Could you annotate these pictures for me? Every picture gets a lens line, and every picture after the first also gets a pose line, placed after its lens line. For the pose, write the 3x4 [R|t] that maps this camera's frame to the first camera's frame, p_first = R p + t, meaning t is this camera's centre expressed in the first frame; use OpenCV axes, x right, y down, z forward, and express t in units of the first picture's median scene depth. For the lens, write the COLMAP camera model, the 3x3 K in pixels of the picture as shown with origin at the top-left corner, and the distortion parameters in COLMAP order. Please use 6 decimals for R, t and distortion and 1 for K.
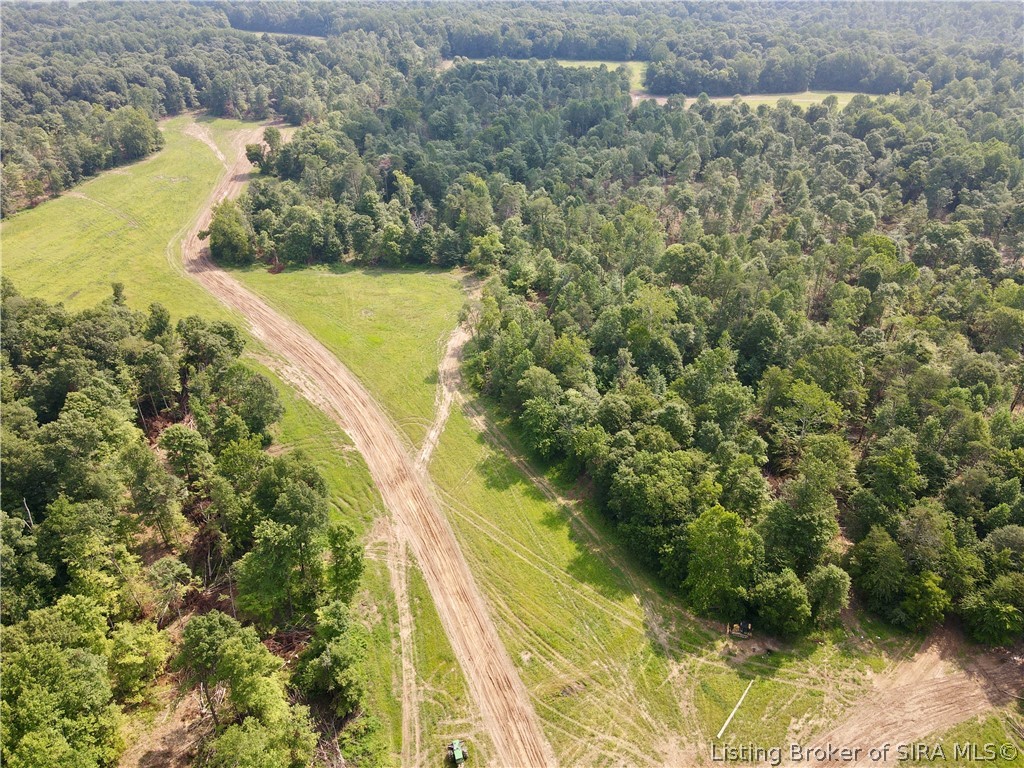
lens RADIAL K [[736.5, 0, 514.8], [0, 736.5, 379.9], [0, 0, 1]] dist [0.022473, -0.004238]
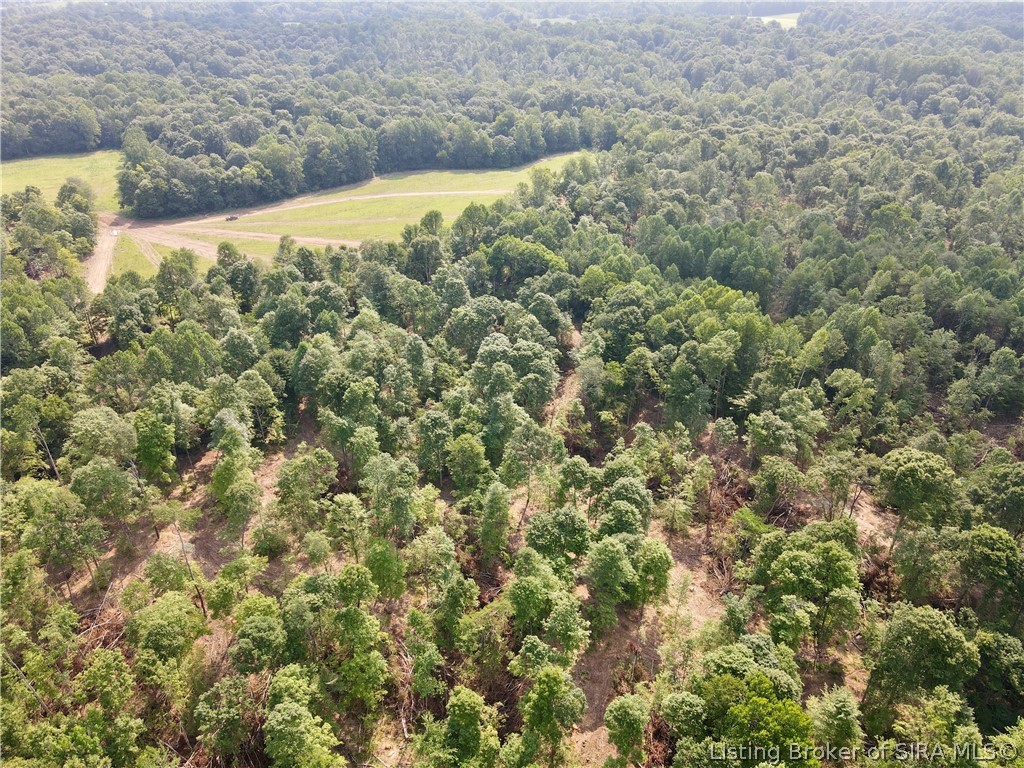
lens RADIAL K [[745.9, 0, 524.4], [0, 745.9, 381.4], [0, 0, 1]] dist [-0.002574, 0.009665]
pose [[0.826802, -0.285129, 0.484872, 0.114124], [0.296363, 0.953471, 0.055332, -0.206165], [-0.478088, 0.097950, 0.872833, 0.336732]]
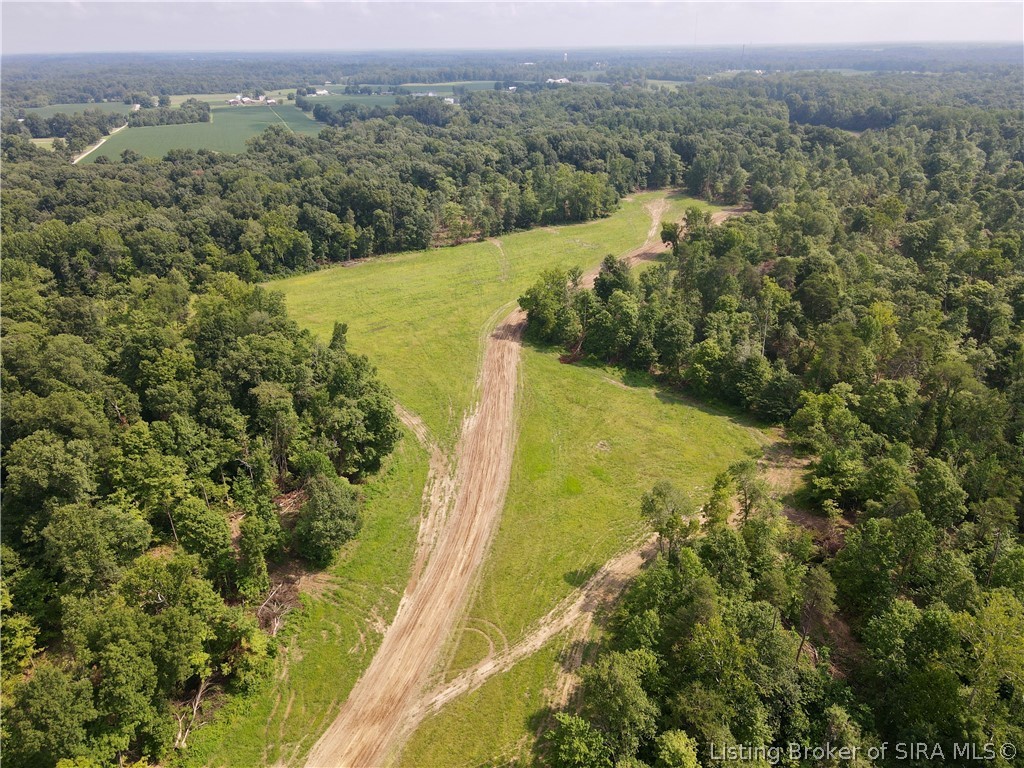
lens RADIAL K [[752.4, 0, 526.4], [0, 752.4, 380.0], [0, 0, 1]] dist [0.003689, 0.039405]
pose [[0.744001, 0.278029, -0.607587, 0.082726], [-0.353969, 0.935241, -0.005481, -0.057689], [0.566717, 0.219145, 0.794234, 0.172335]]
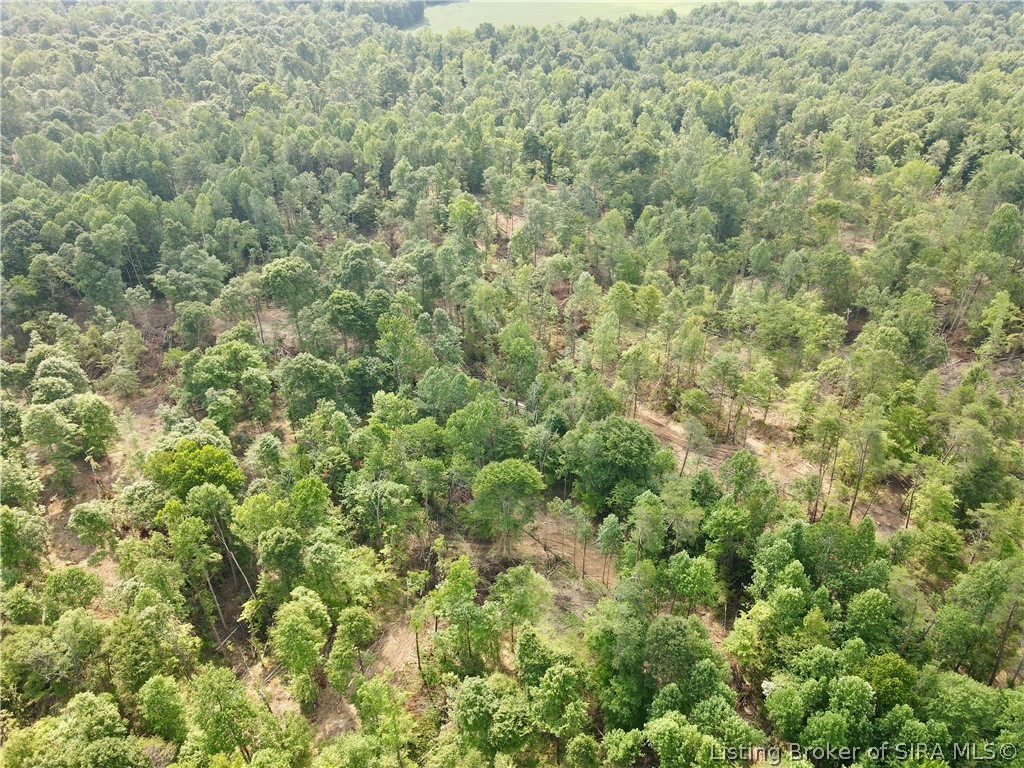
lens RADIAL K [[736.5, 0, 514.8], [0, 736.5, 379.9], [0, 0, 1]] dist [0.022473, -0.004238]
pose [[0.299909, -0.565638, 0.768185, 0.087664], [0.507420, 0.776477, 0.373641, -0.153844], [-0.807824, 0.277735, 0.519889, 0.250632]]
